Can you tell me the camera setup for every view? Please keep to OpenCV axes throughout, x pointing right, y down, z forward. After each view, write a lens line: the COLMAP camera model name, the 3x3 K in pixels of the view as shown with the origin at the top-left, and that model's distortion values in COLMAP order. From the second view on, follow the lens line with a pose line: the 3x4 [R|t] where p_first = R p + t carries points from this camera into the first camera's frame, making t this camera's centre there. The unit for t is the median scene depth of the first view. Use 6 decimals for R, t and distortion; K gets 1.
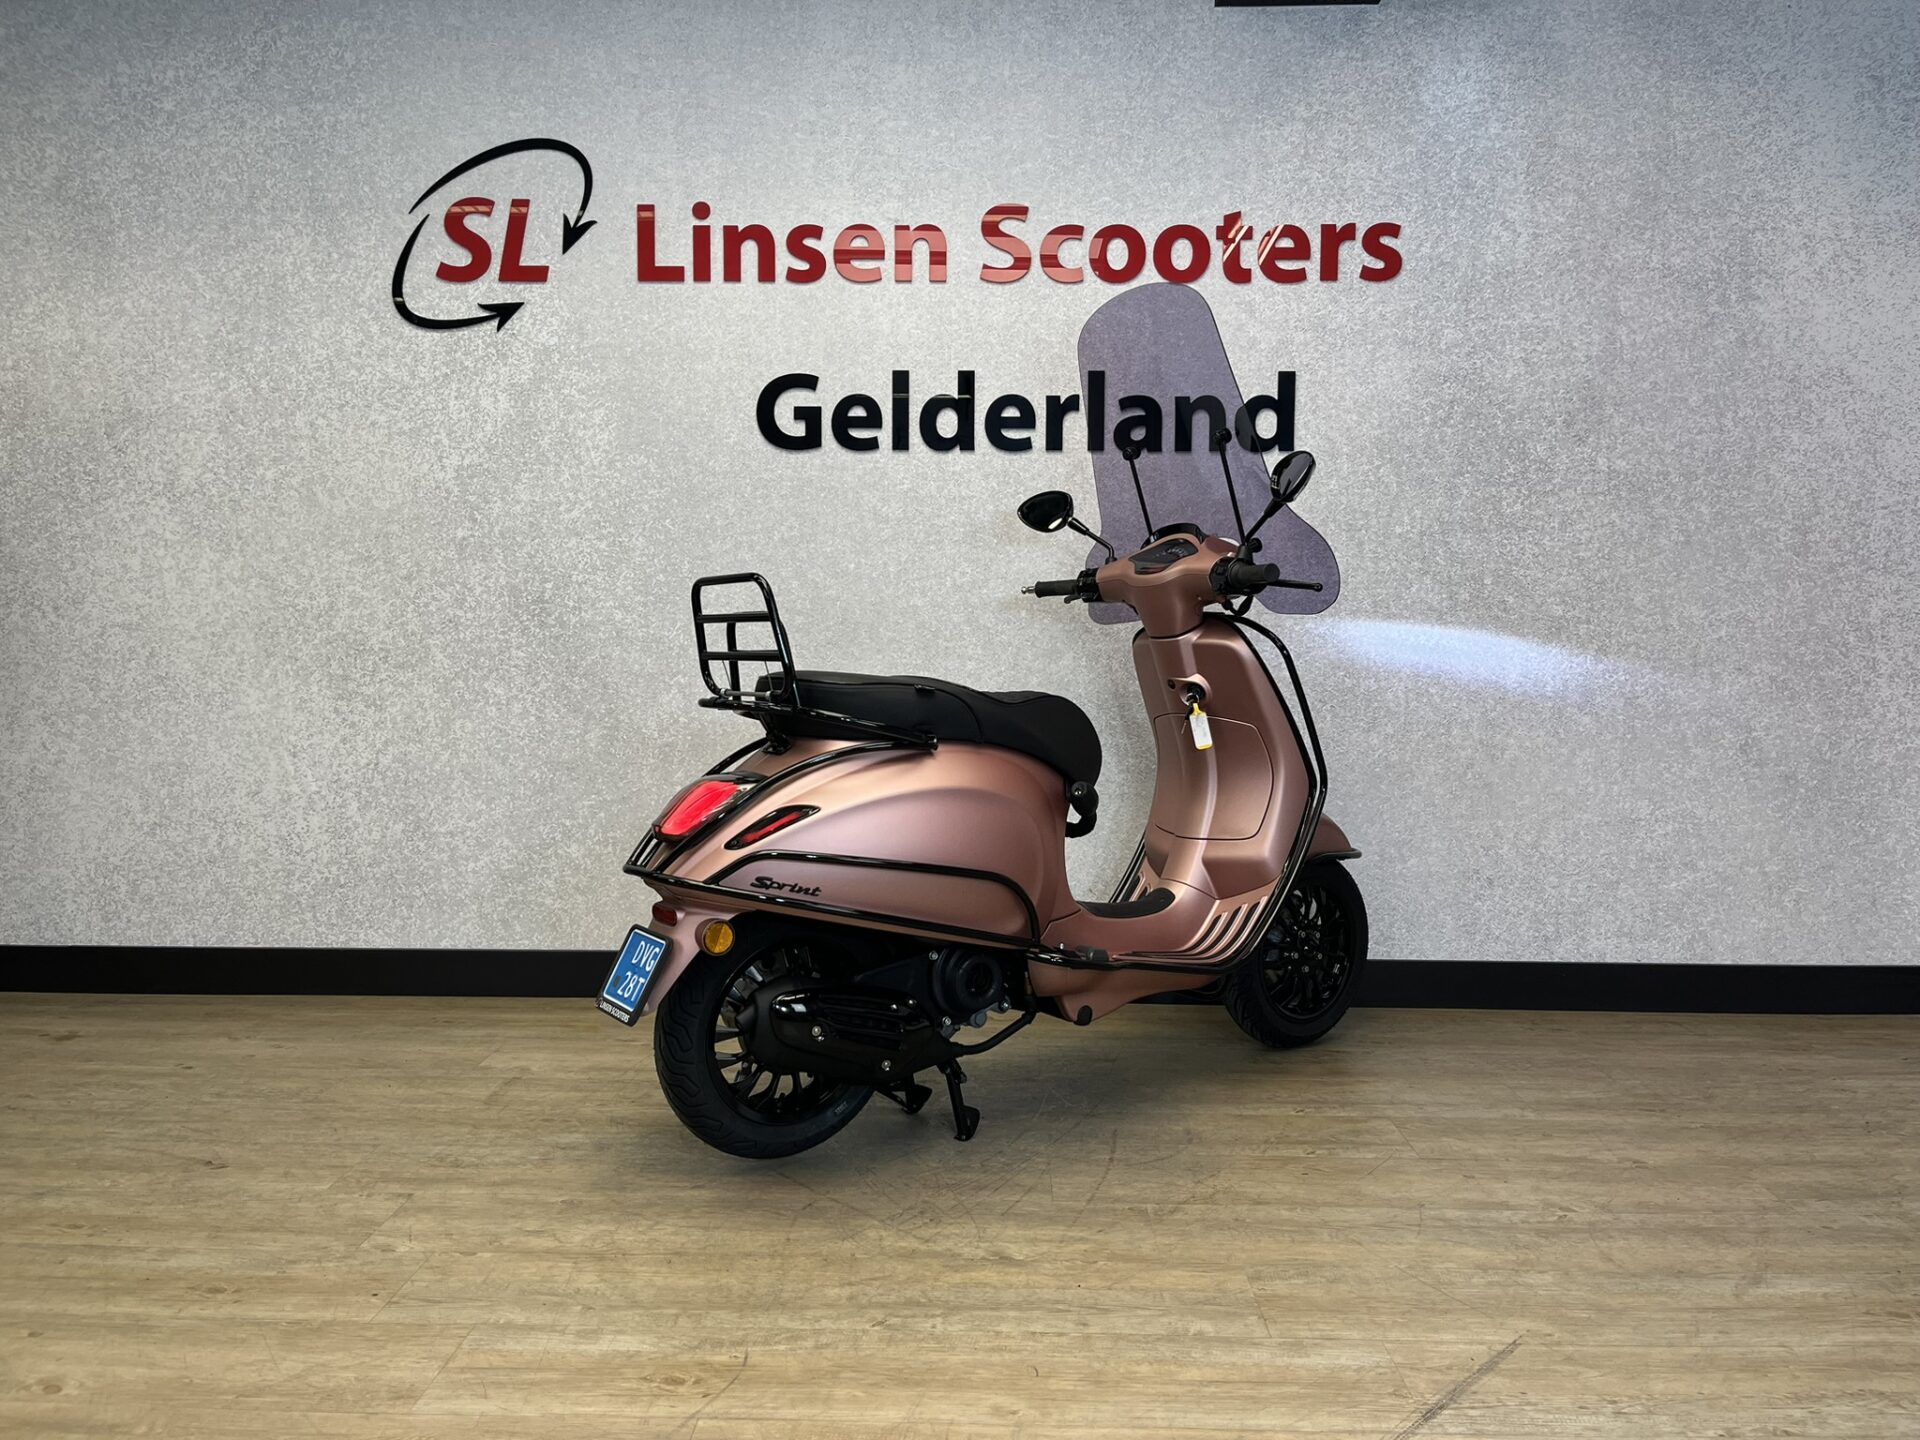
lens RADIAL K [[1458.5, 0, 952.9], [0, 1458.5, 721.5], [0, 0, 1]] dist [0.080839, -0.124988]
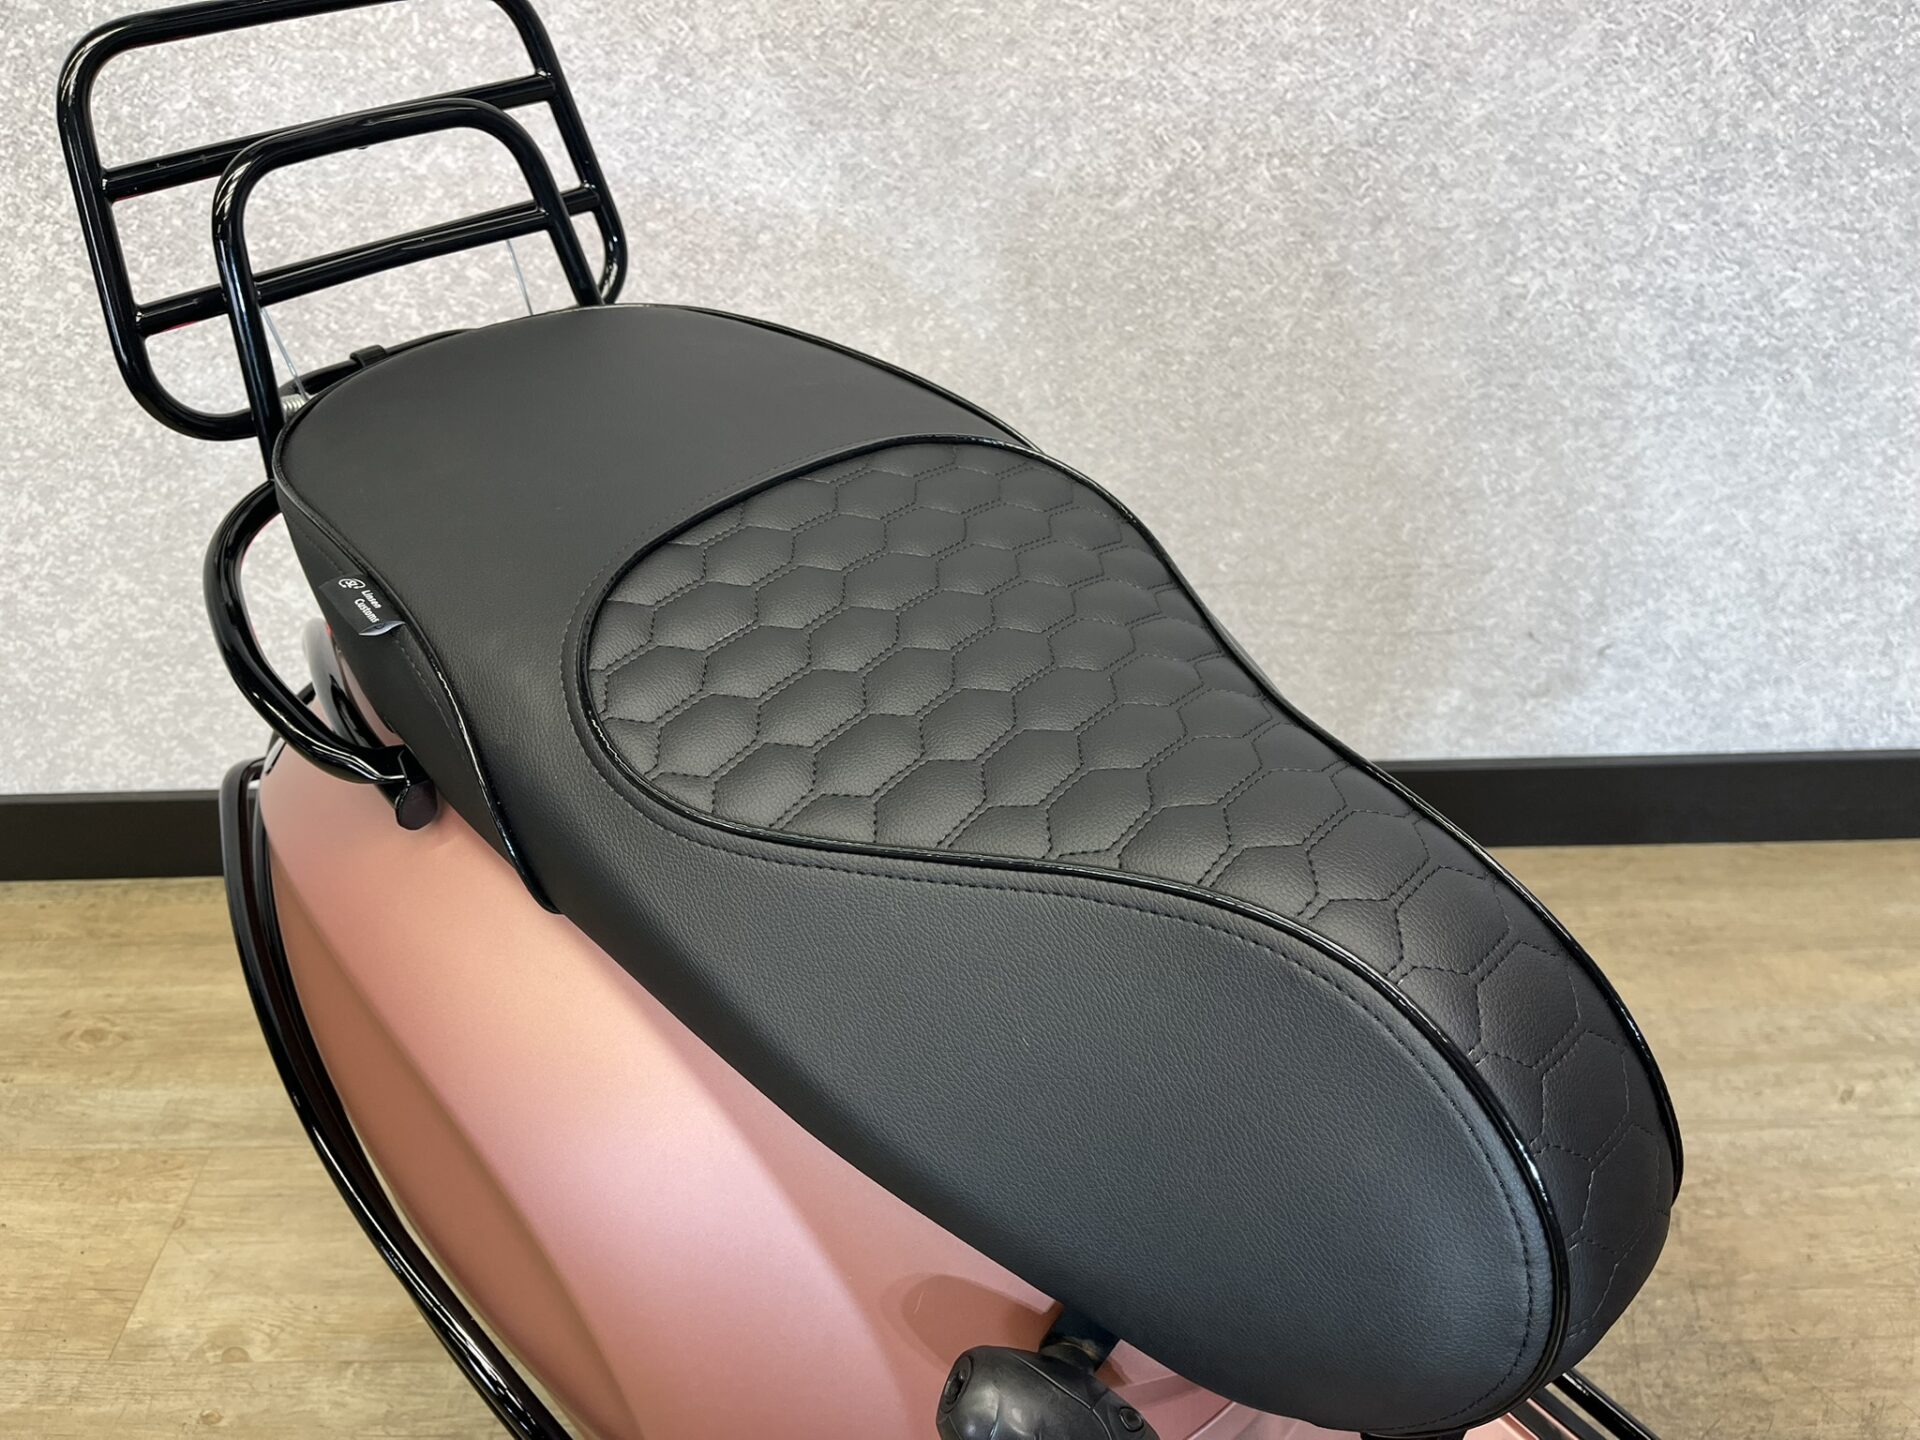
lens RADIAL K [[1458.5, 0, 952.9], [0, 1458.5, 721.5], [0, 0, 1]] dist [0.080839, -0.124988]
pose [[0.998666, -0.049228, -0.015584, -0.067883], [0.049831, 0.839703, 0.540755, -0.103103], [-0.013534, -0.540810, 0.841036, 0.649286]]
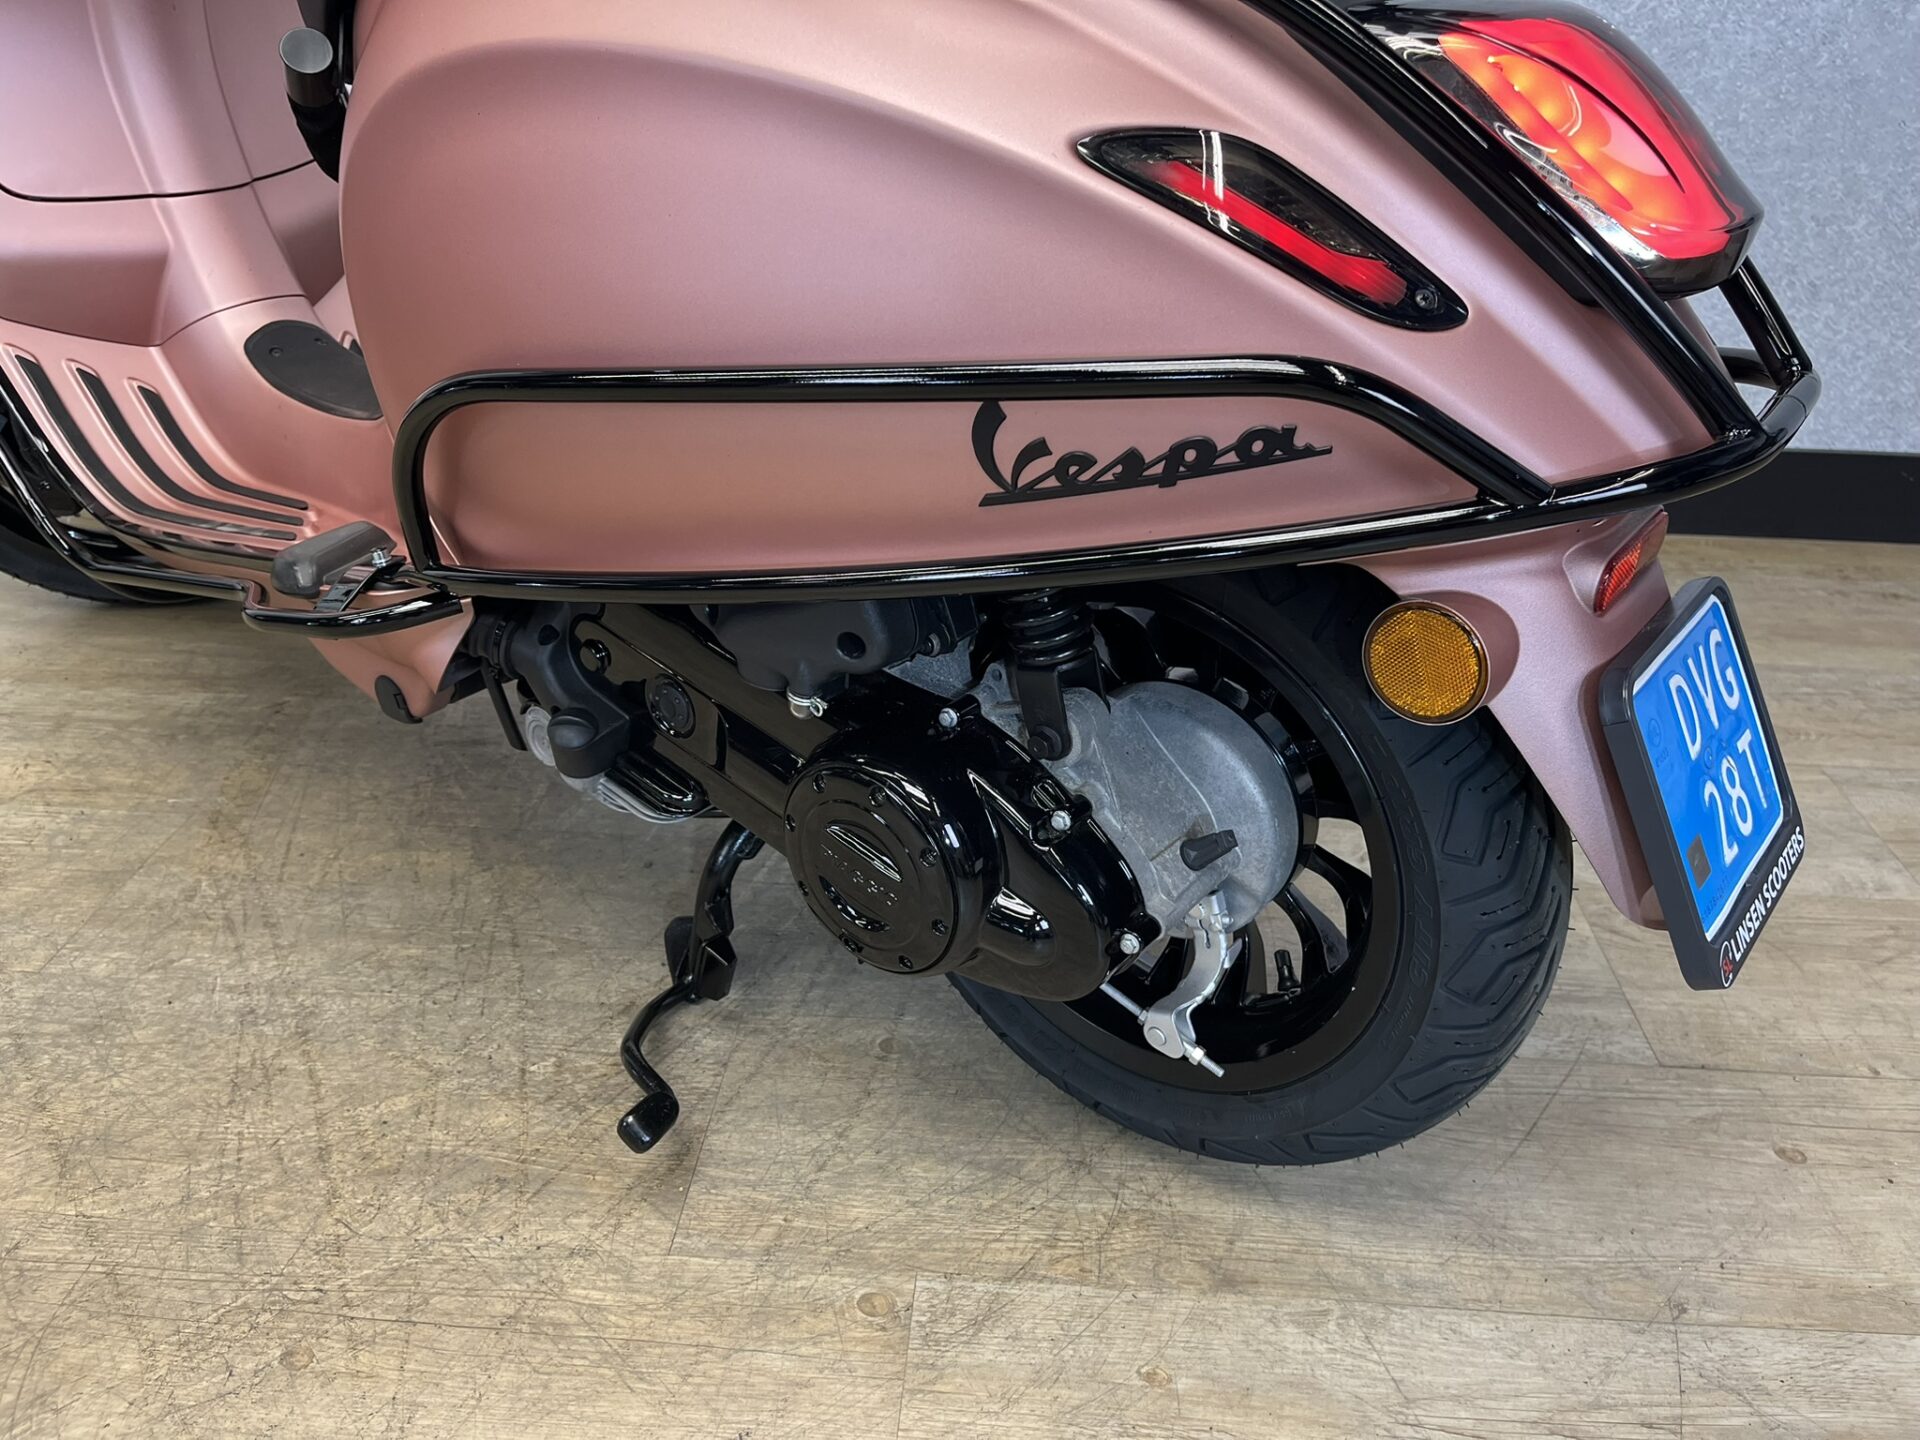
lens RADIAL K [[1458.5, 0, 952.9], [0, 1458.5, 721.5], [0, 0, 1]] dist [0.080839, -0.124988]
pose [[0.998897, 0.026408, -0.038822, 0.101451], [-0.007316, 0.904276, 0.426887, 0.030705], [0.046379, -0.426132, 0.903471, 0.488065]]
